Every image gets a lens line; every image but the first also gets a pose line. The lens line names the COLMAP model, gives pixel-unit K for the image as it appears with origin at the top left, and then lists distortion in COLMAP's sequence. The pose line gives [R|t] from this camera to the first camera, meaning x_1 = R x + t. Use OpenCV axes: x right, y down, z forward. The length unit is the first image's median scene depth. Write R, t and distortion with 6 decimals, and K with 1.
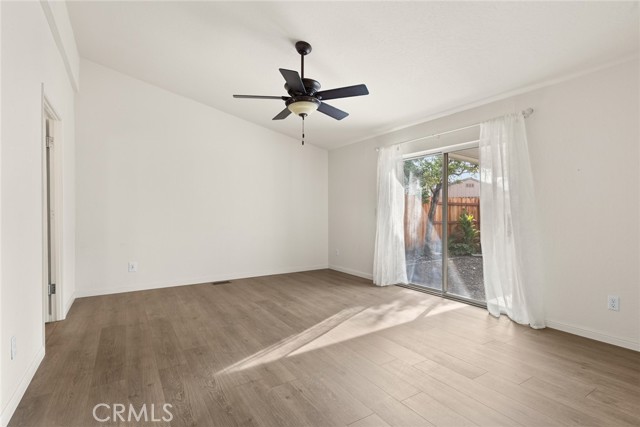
lens RADIAL K [[314.5, 0, 320.0], [0, 314.5, 215.0], [0, 0, 1]] dist [0.000095, 0.000039]
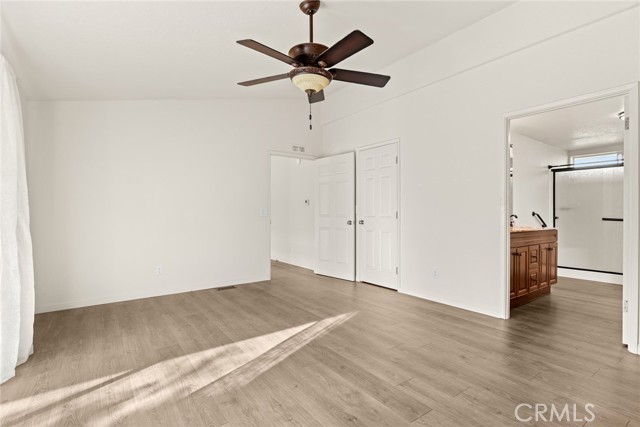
lens RADIAL K [[314.5, 0, 320.0], [0, 314.5, 215.0], [0, 0, 1]] dist [0.000095, 0.000039]
pose [[-0.998416, 0.003603, -0.056145, -0.031299], [0.002591, 0.999833, 0.018085, -0.014801], [0.056201, 0.017910, -0.998259, 1.828500]]
